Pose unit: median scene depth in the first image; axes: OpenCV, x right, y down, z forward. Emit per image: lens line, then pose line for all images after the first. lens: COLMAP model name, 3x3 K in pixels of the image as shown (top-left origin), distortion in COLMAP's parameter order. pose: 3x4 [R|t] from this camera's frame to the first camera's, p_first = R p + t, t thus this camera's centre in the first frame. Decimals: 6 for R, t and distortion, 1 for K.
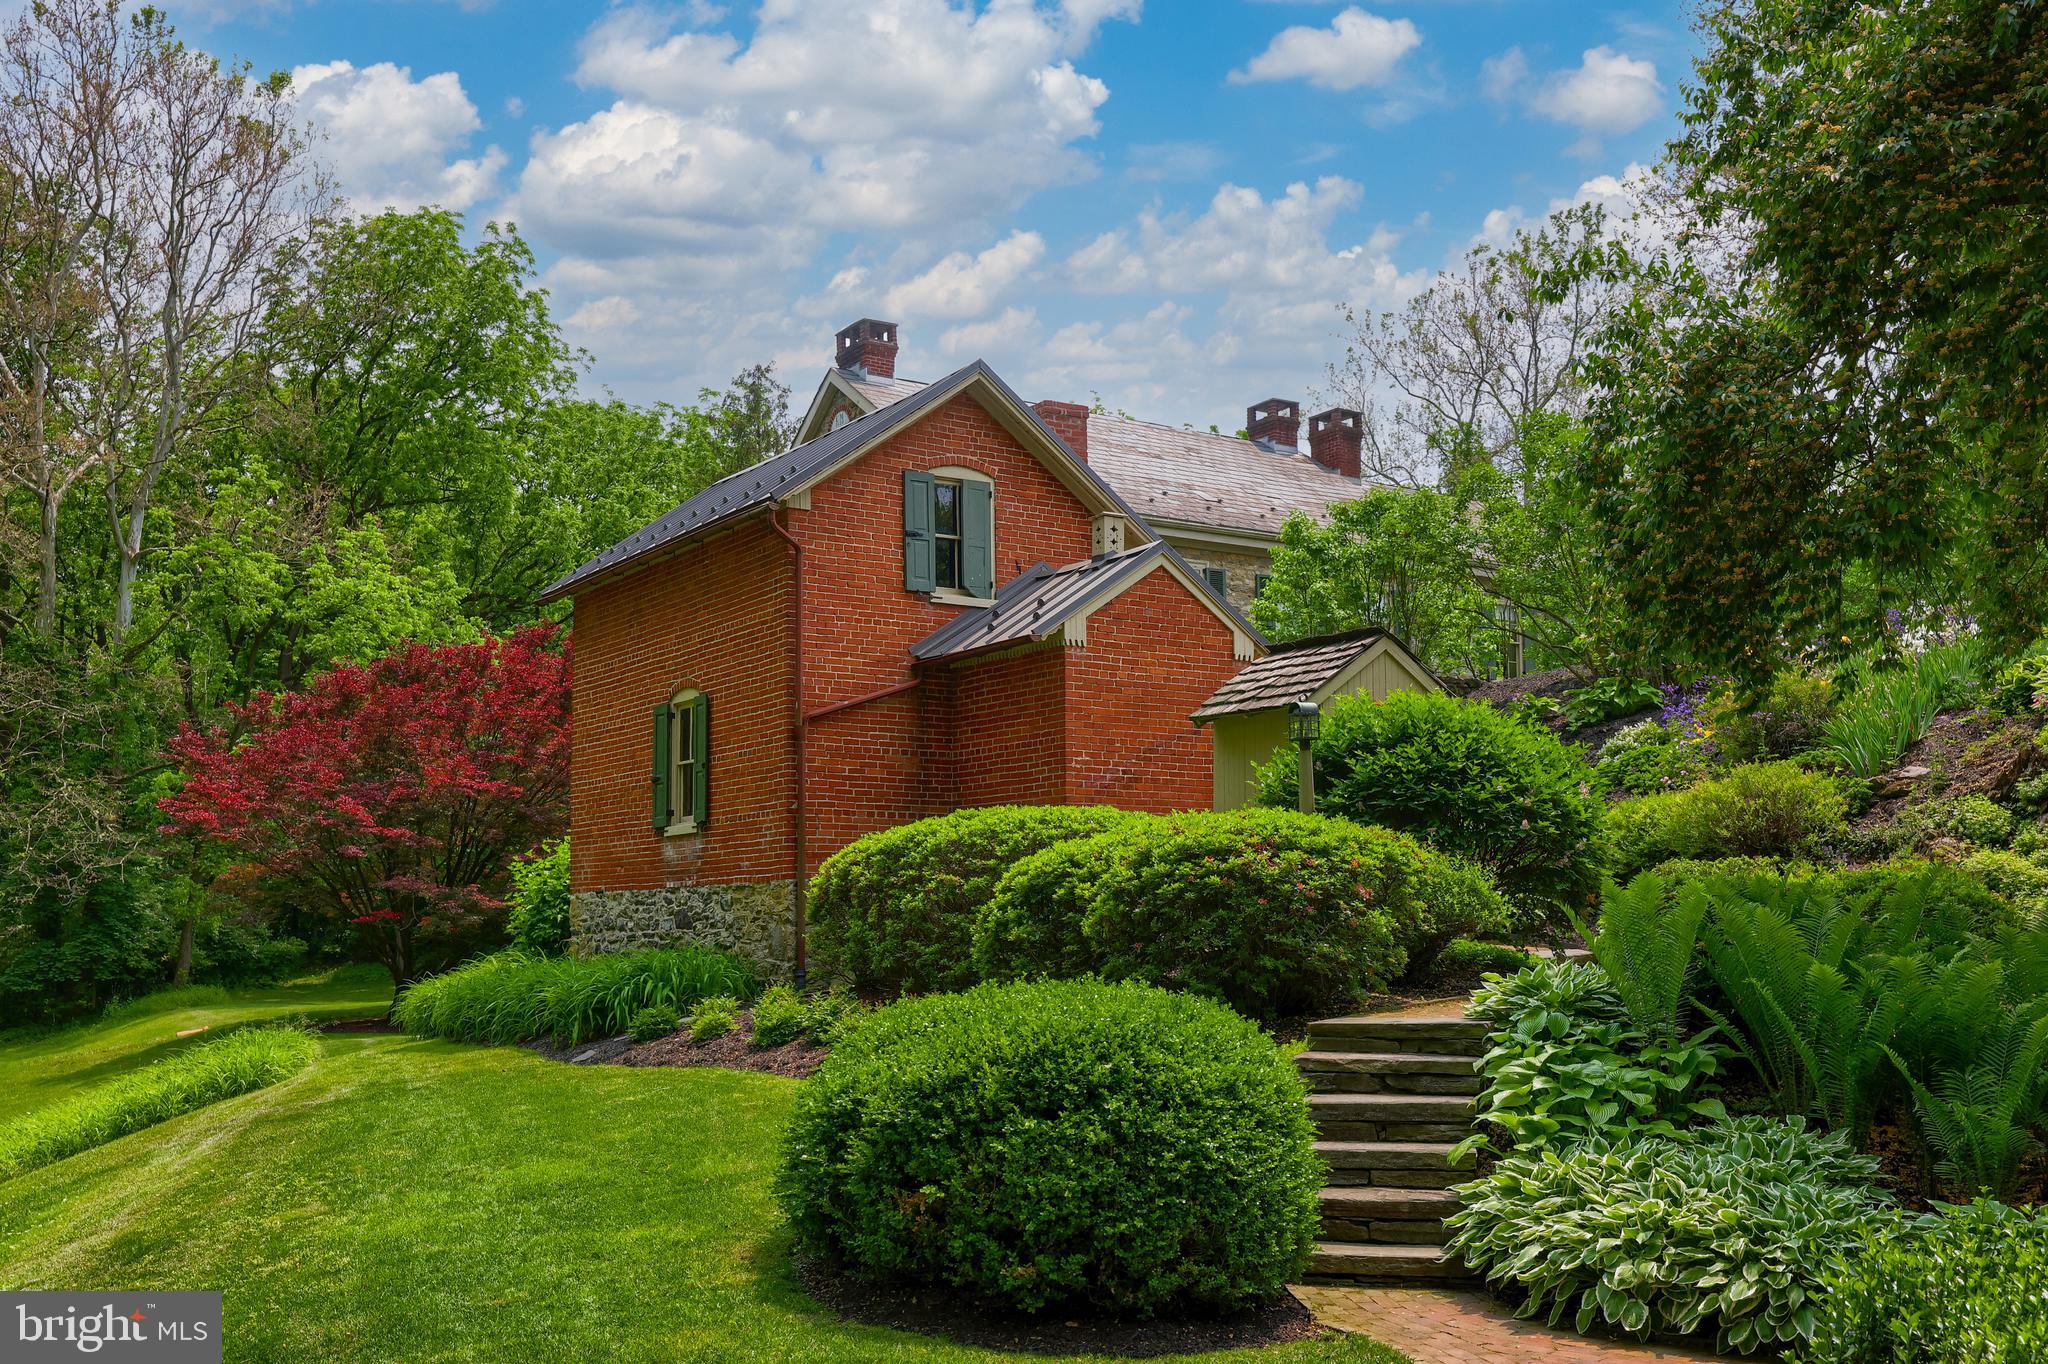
lens RADIAL K [[1884.9, 0, 1024.0], [0, 1884.9, 682.0], [0, 0, 1]] dist [-0.001796, 0.002605]
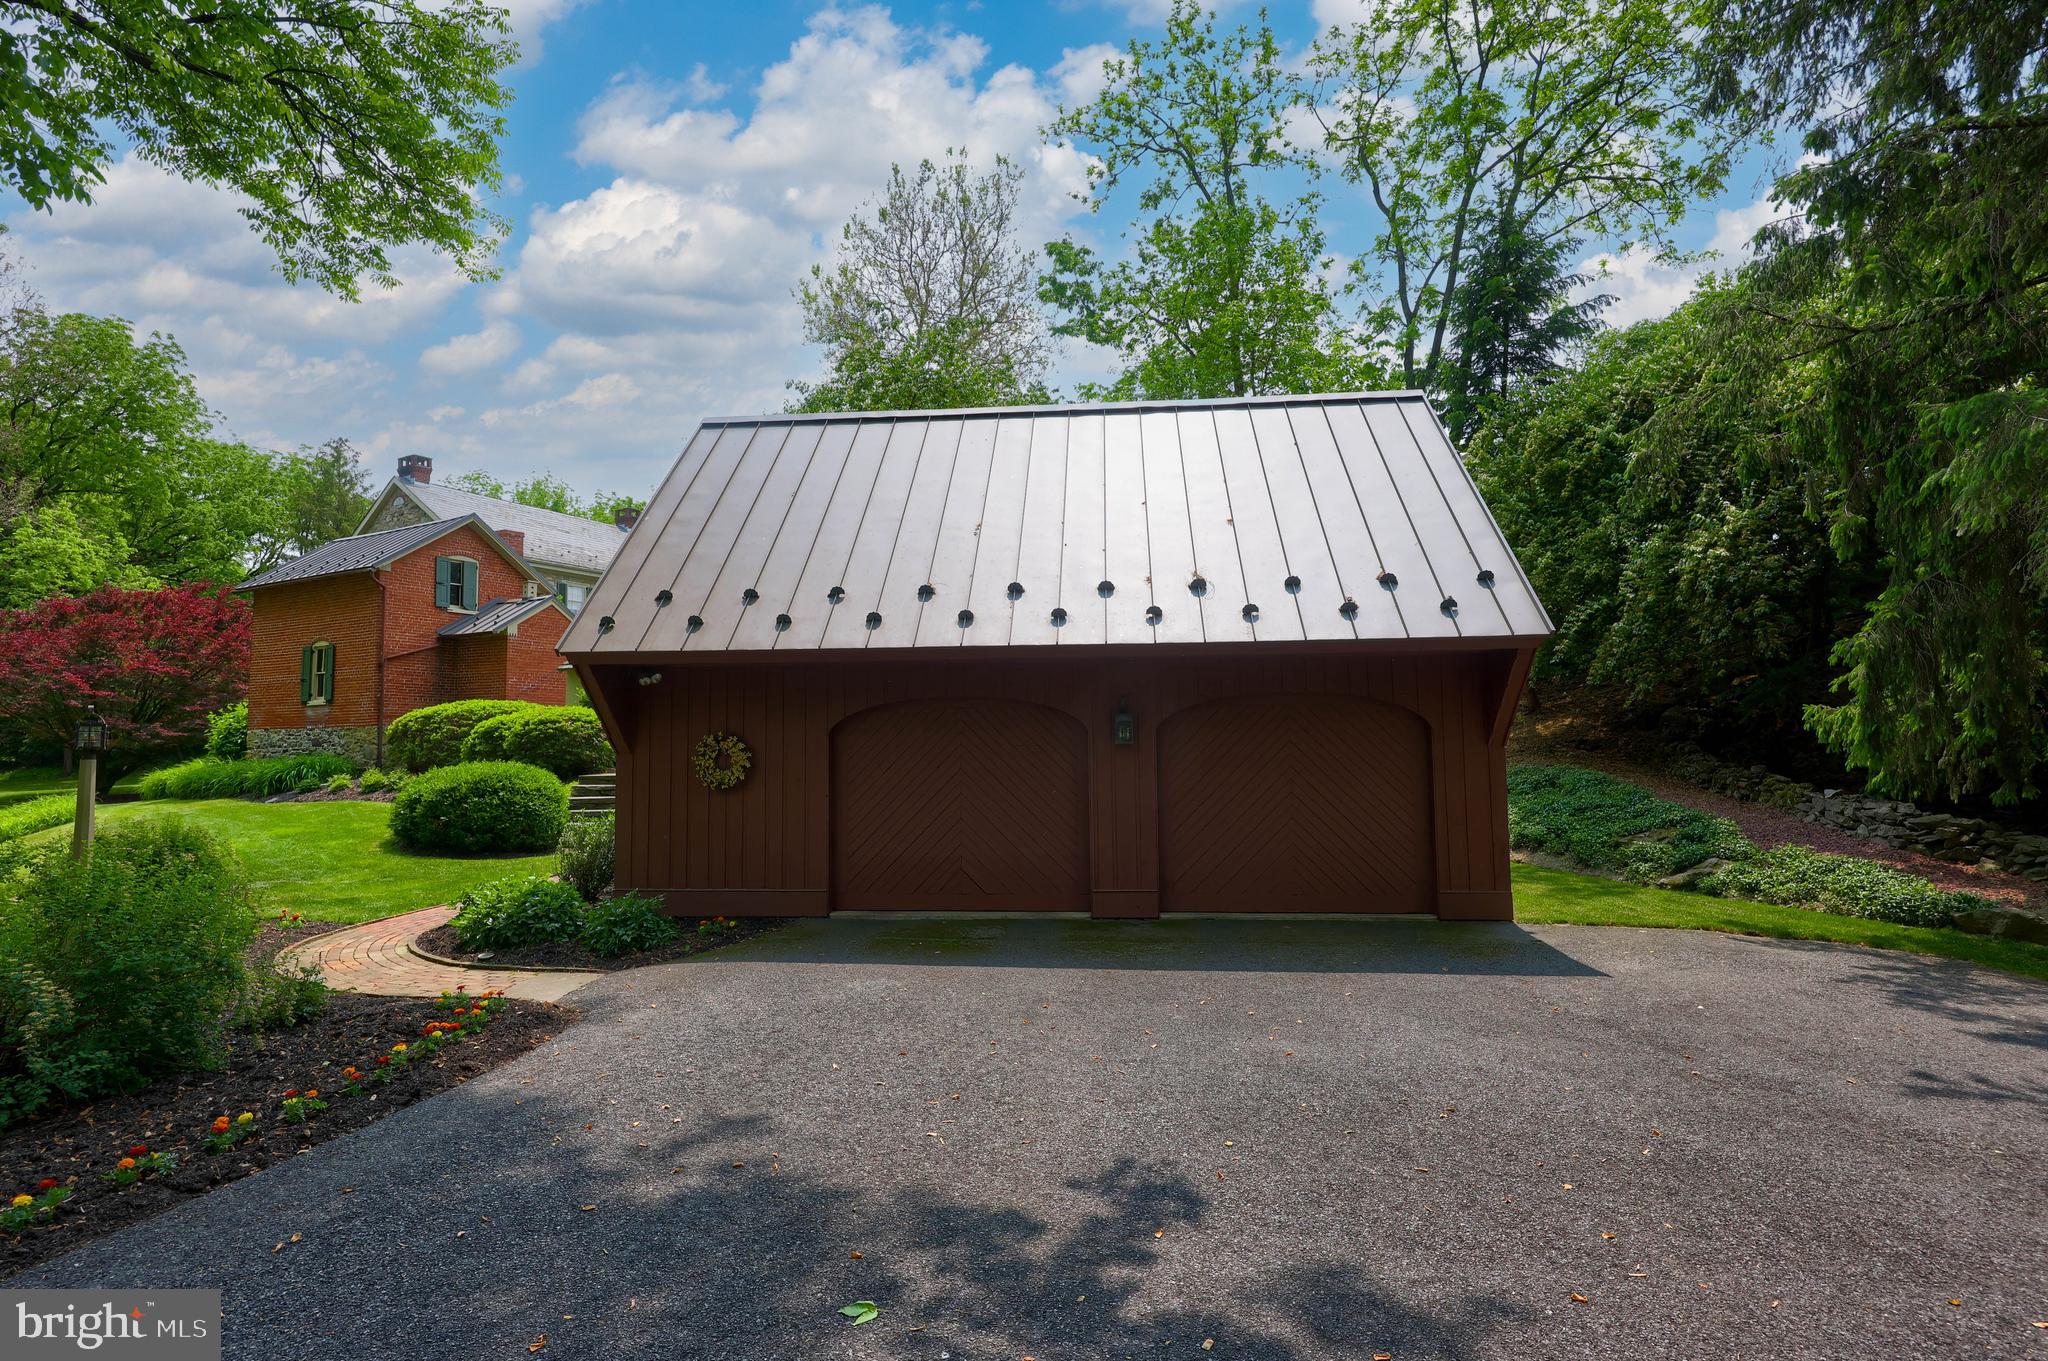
lens RADIAL K [[1028.6, 0, 1024.0], [0, 1028.6, 680.5], [0, 0, 1]] dist [-0.002858, 0.000467]
pose [[0.891742, 0.033532, 0.451301, 0.018230], [-0.061707, 0.996946, 0.047854, -0.064172], [-0.448318, -0.070522, 0.891088, -0.511222]]
